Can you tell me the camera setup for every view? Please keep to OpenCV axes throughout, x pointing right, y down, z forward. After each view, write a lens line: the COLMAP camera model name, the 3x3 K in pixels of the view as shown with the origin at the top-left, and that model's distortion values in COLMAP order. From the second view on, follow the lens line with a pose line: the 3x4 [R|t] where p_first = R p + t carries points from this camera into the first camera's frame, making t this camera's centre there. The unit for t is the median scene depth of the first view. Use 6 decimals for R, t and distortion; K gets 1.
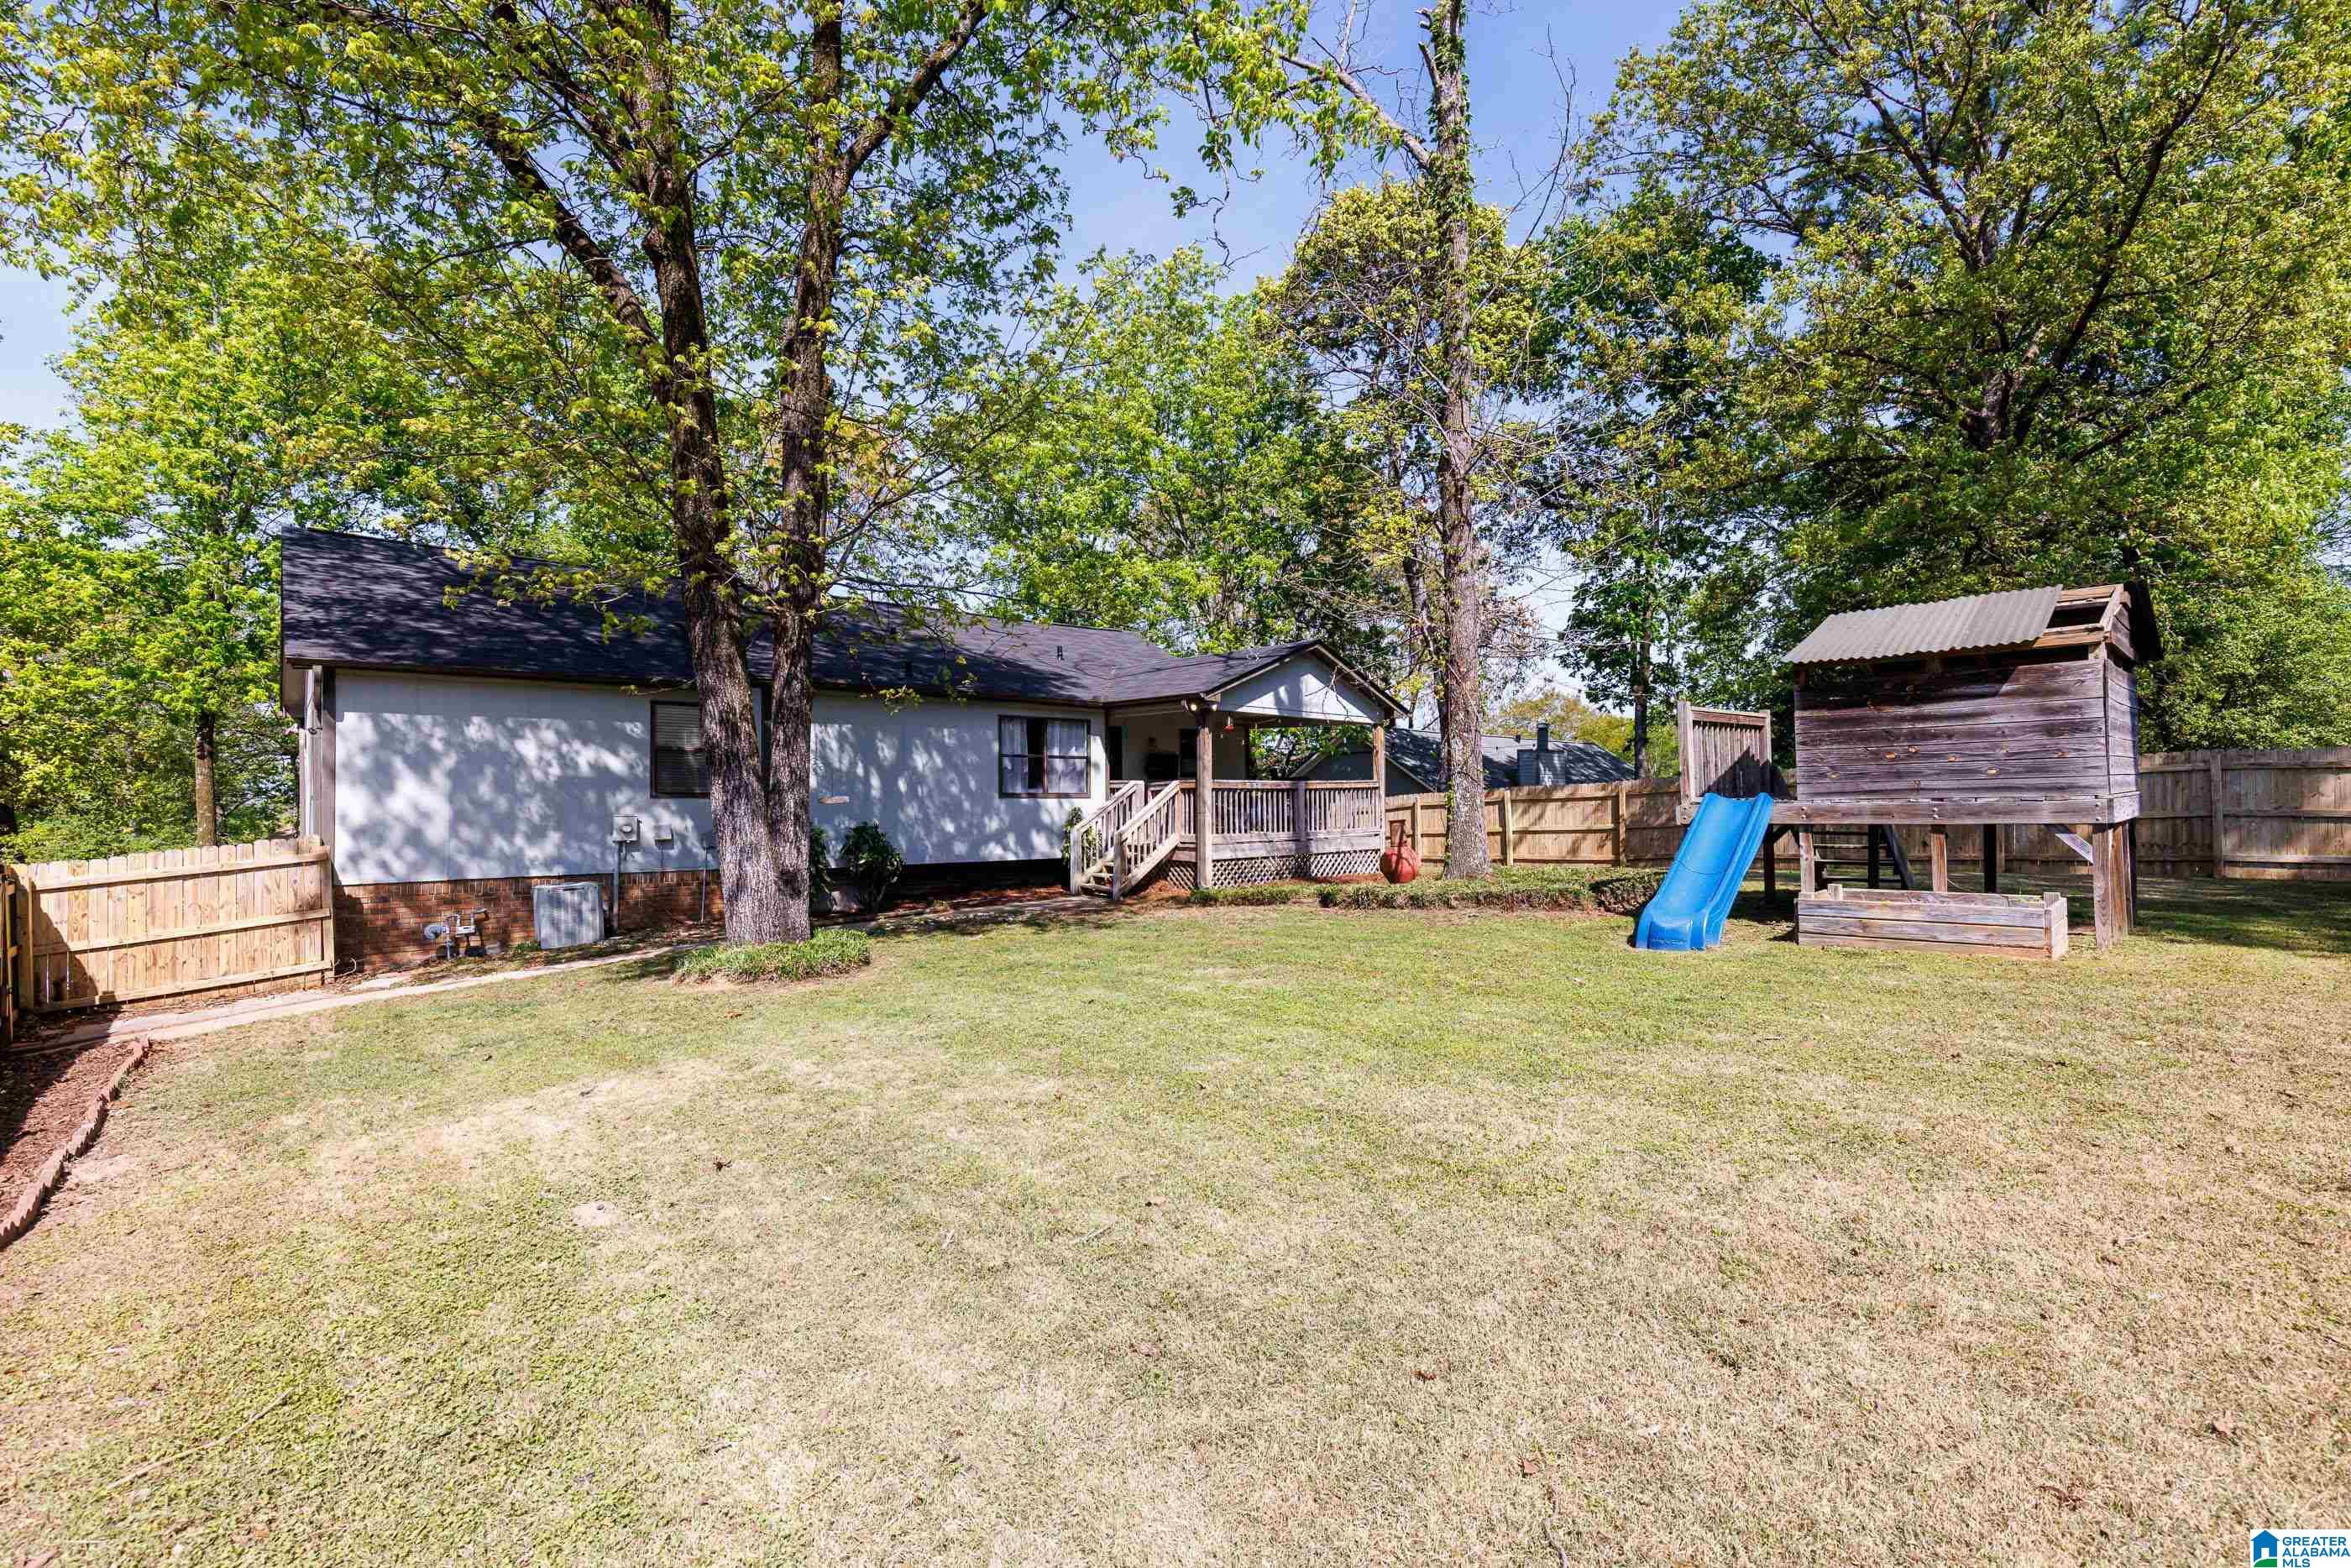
lens RADIAL K [[1046.8, 0, 1175.5], [0, 1046.8, 784.0], [0, 0, 1]] dist [0.004885, -0.000081]
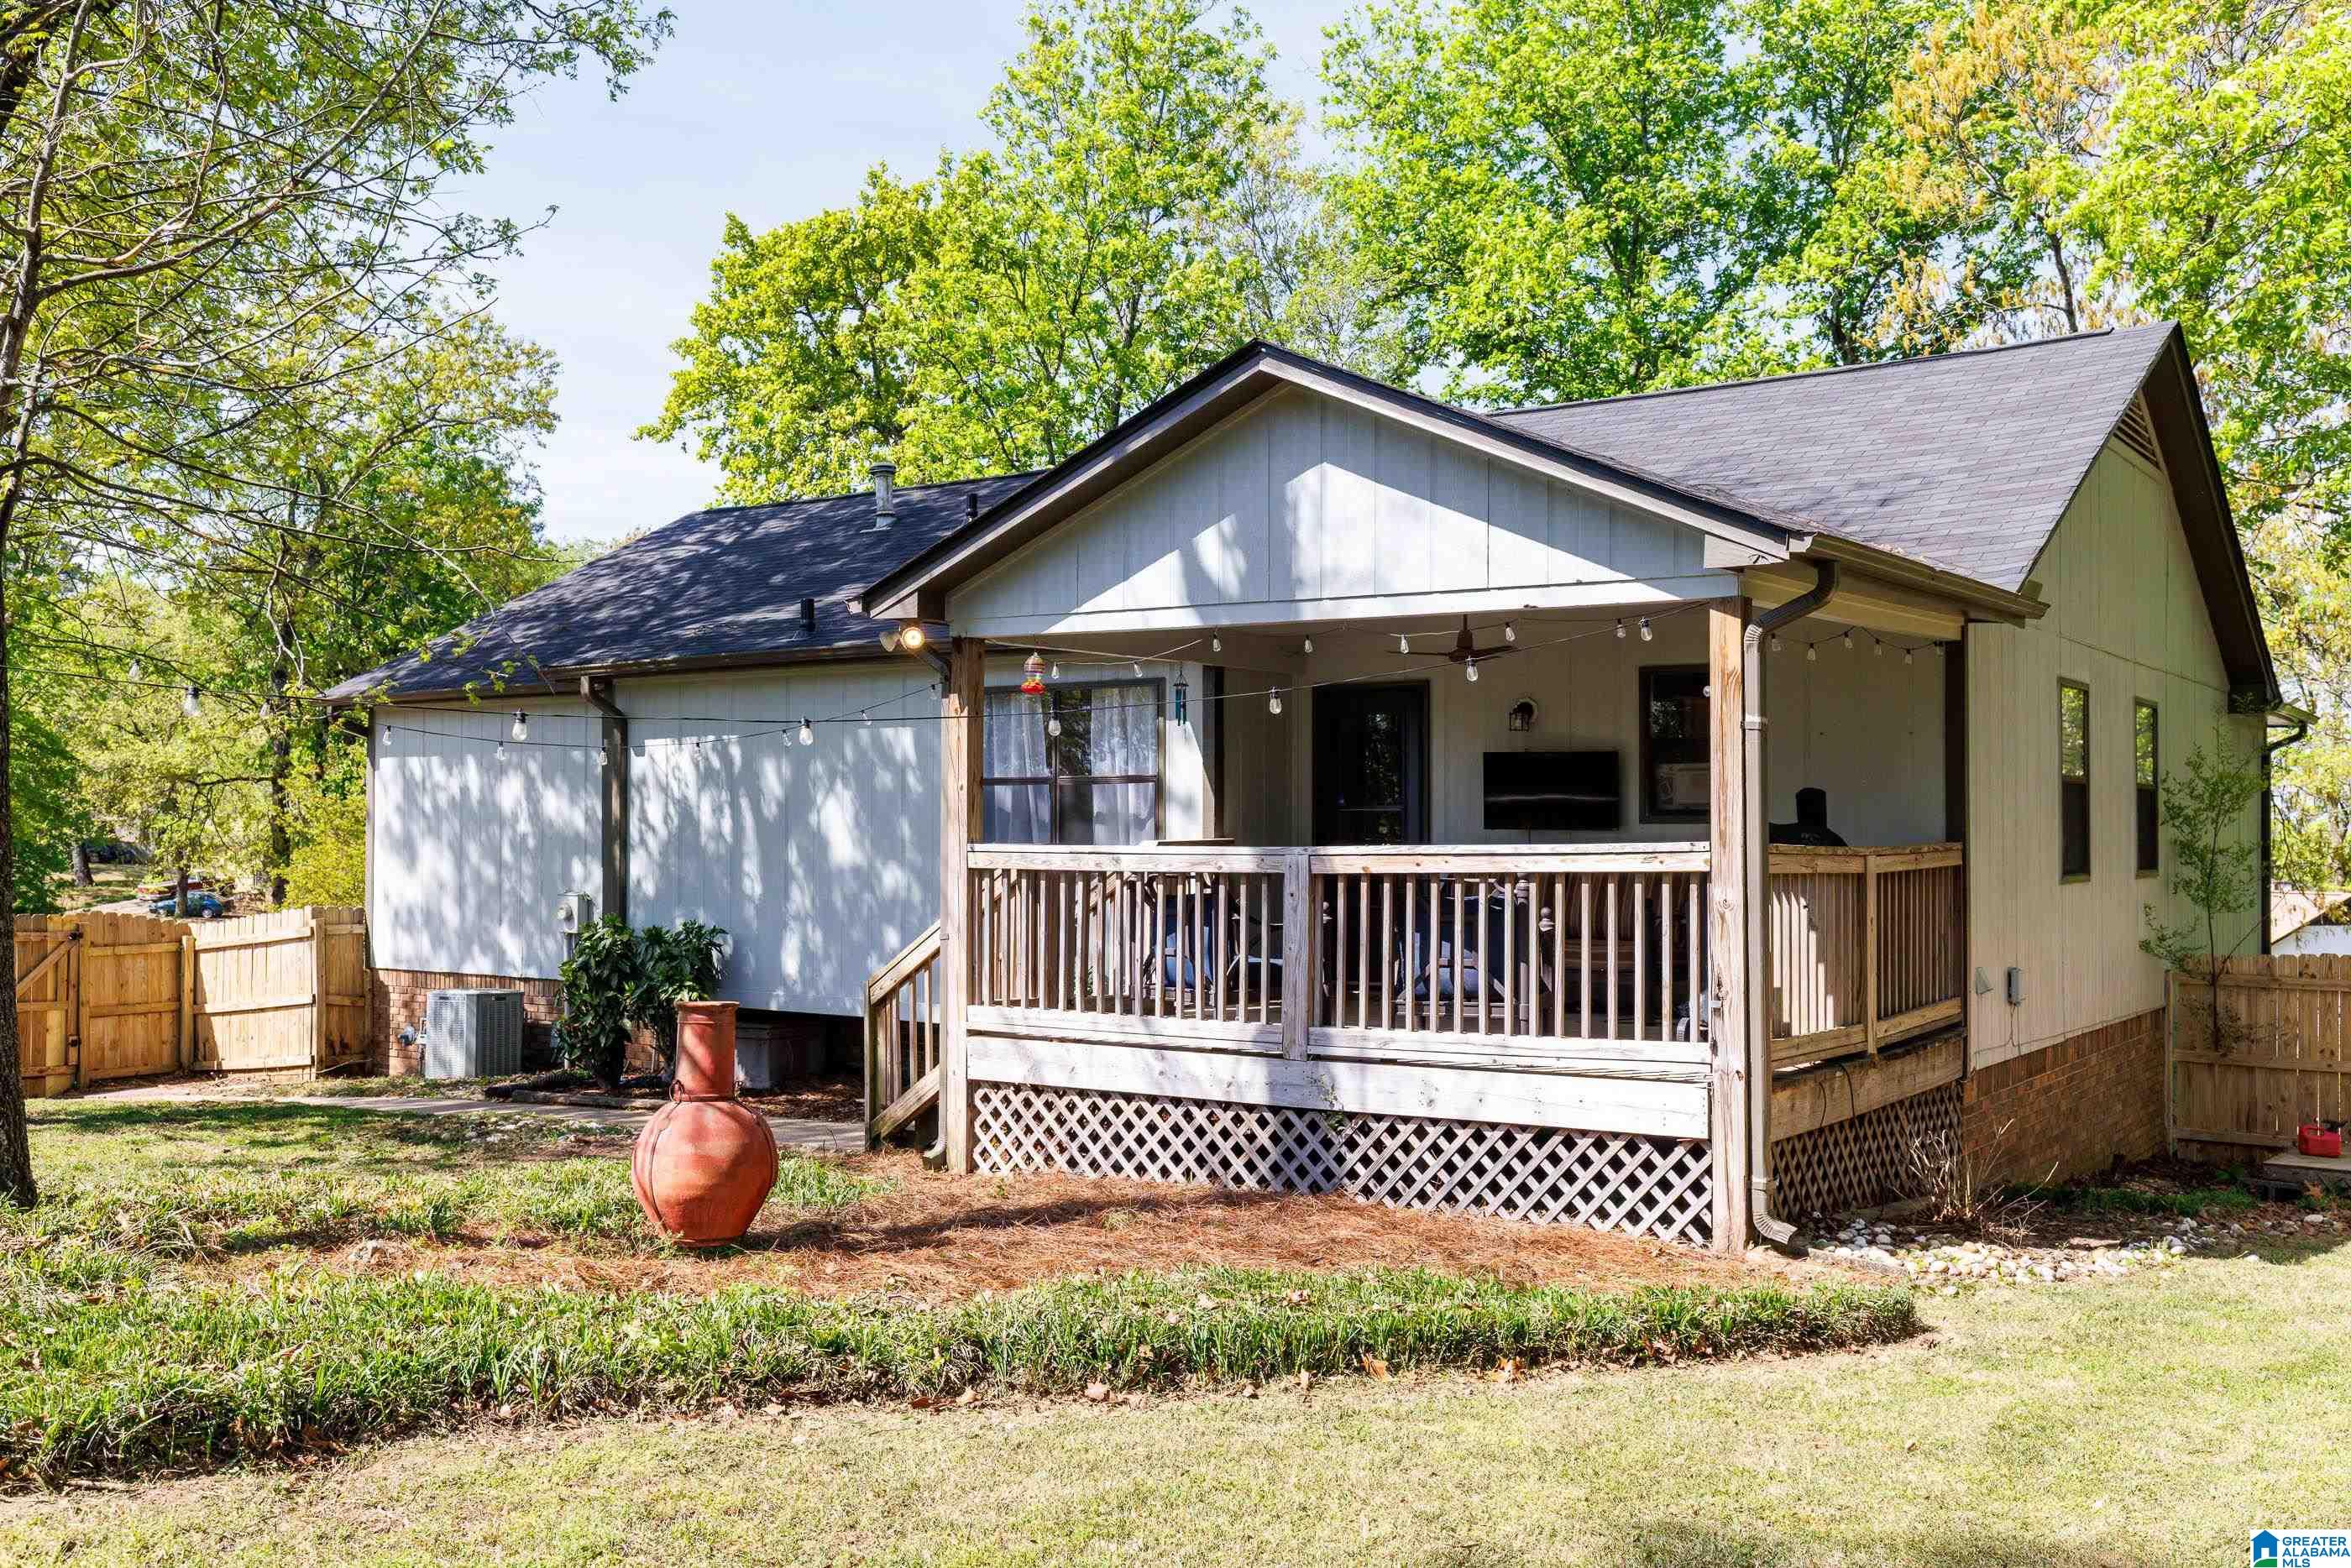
lens RADIAL K [[2089.5, 0, 1175.5], [0, 2089.5, 784.0], [0, 0, 1]] dist [0.001062, 0.001192]
pose [[0.240036, -0.020803, -0.970541, 0.680102], [0.004883, 0.999784, -0.020222, -0.008949], [0.970752, 0.000115, 0.240086, 0.865762]]
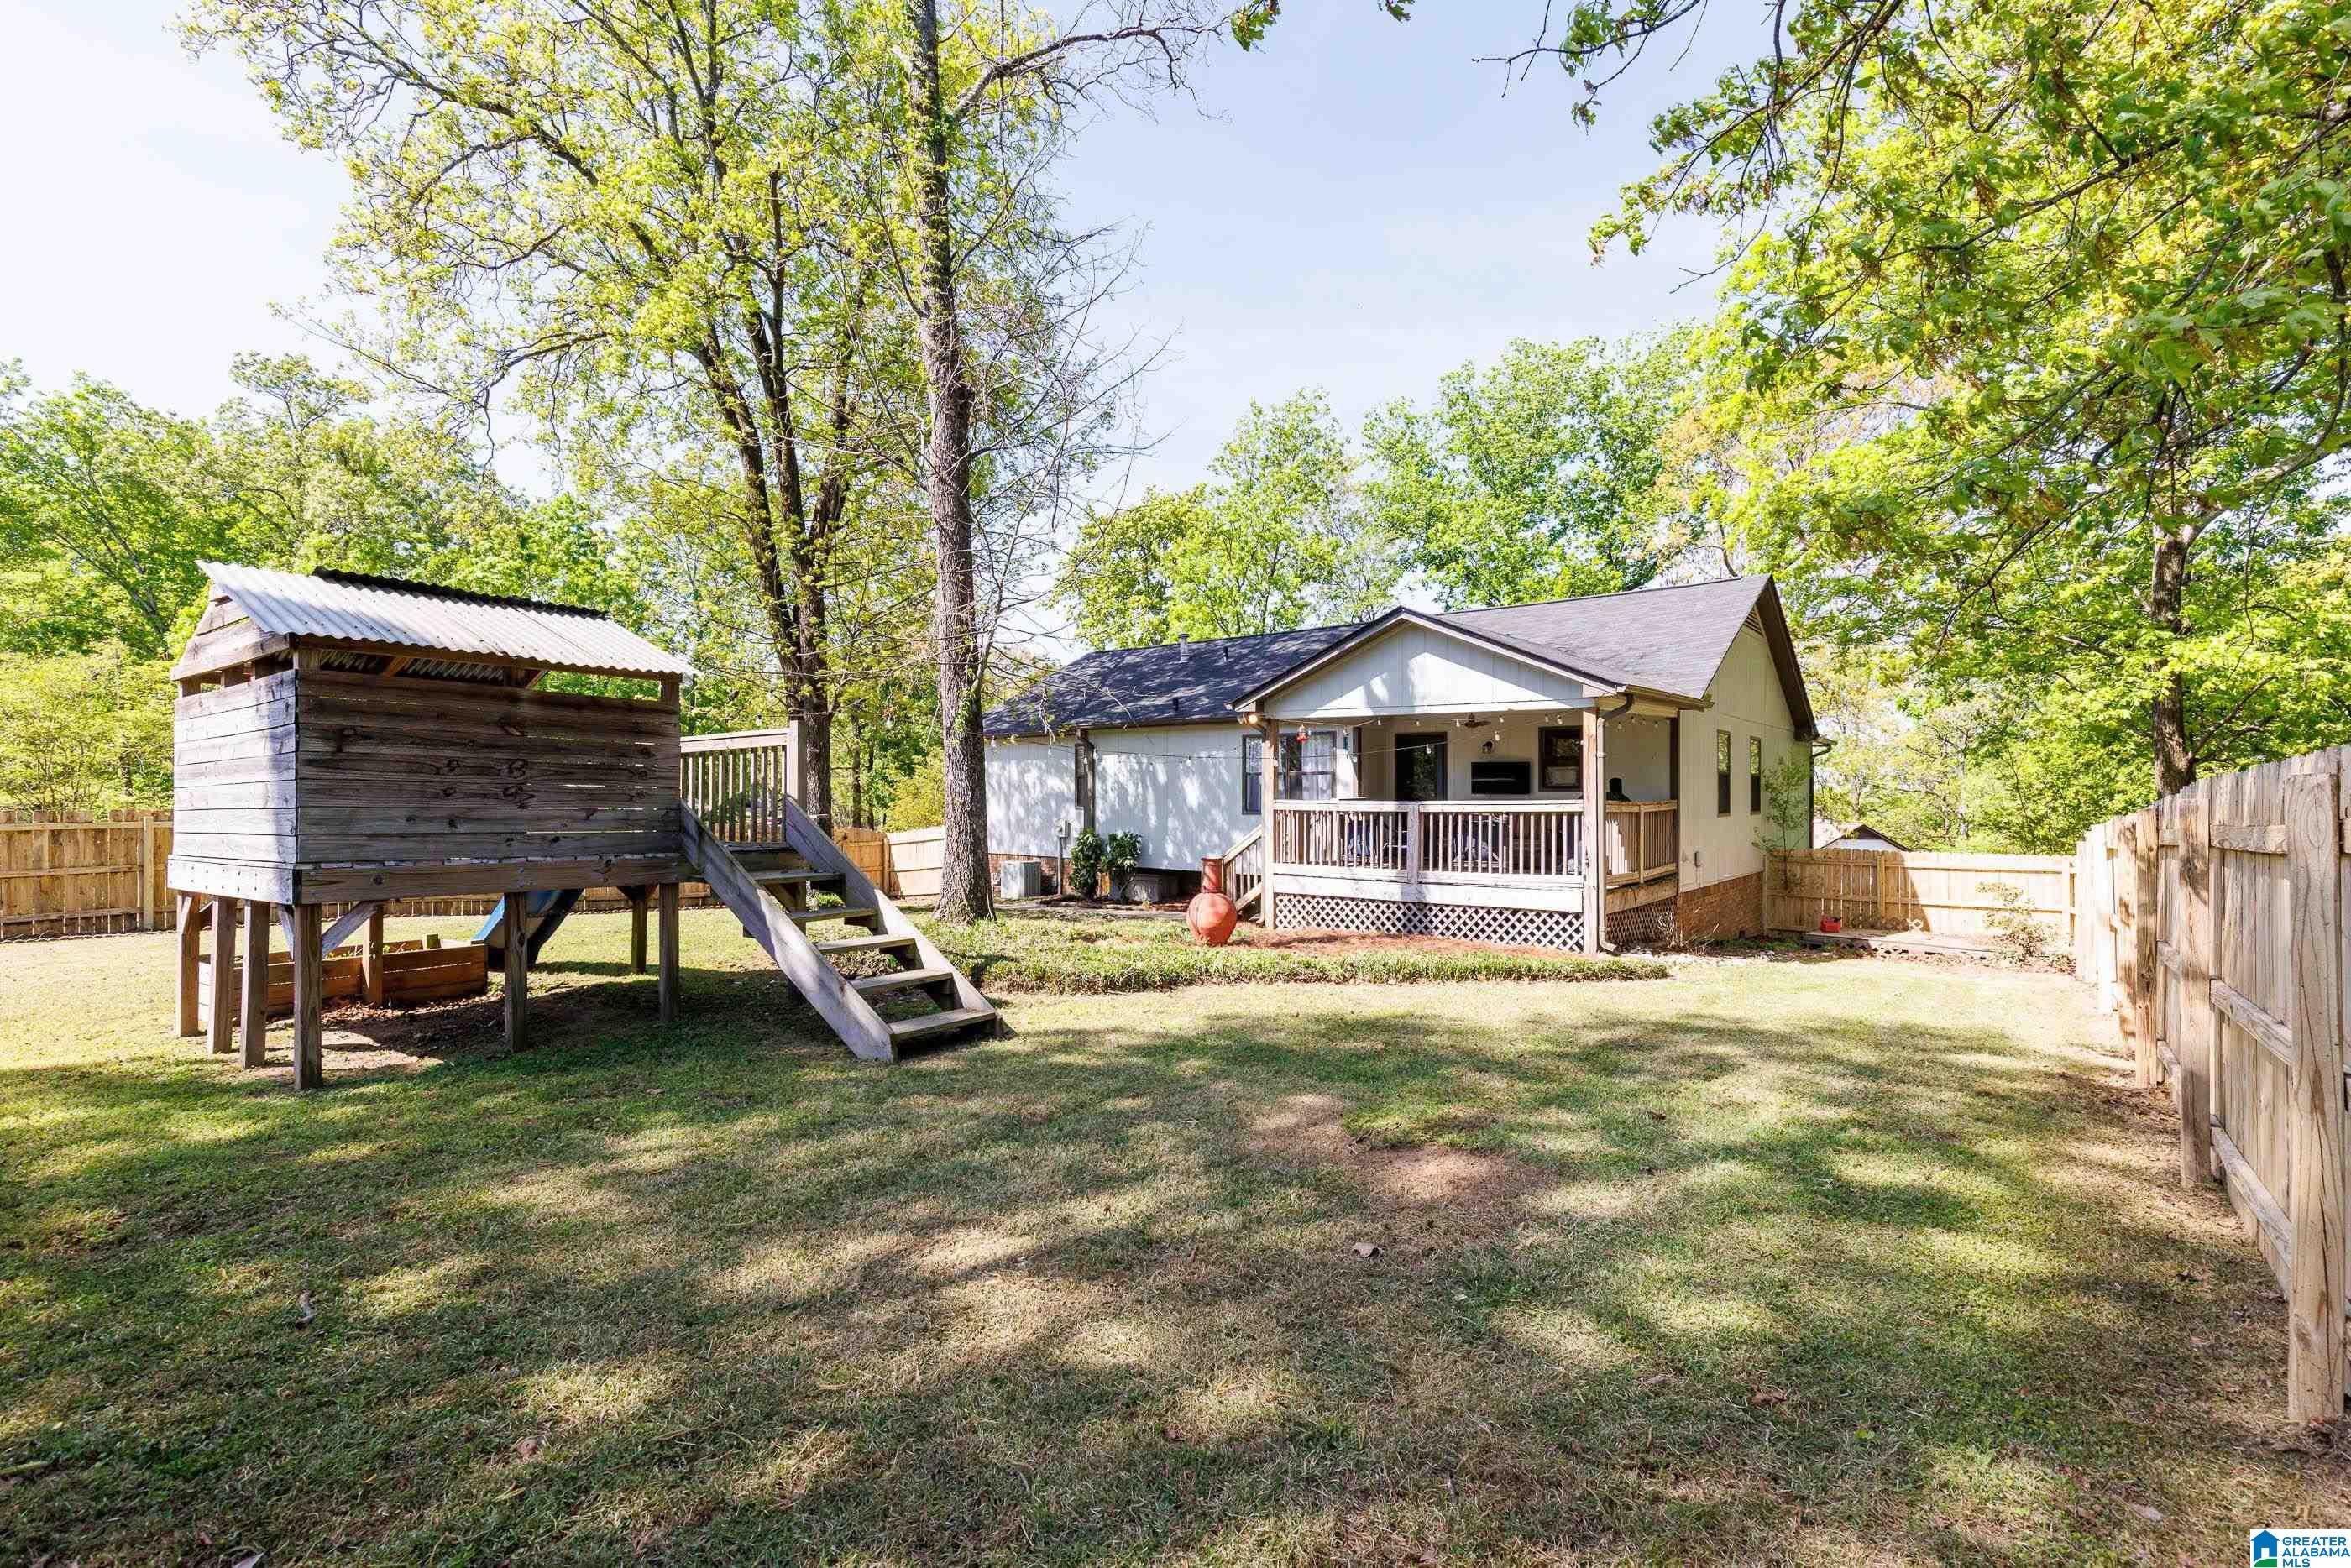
lens RADIAL K [[1046.8, 0, 1175.5], [0, 1046.8, 784.0], [0, 0, 1]] dist [0.004885, -0.000081]
pose [[0.171062, -0.006237, -0.985241, 0.834858], [0.004014, 0.999976, -0.005633, -0.011989], [0.985252, -0.002992, 0.171083, 0.741852]]
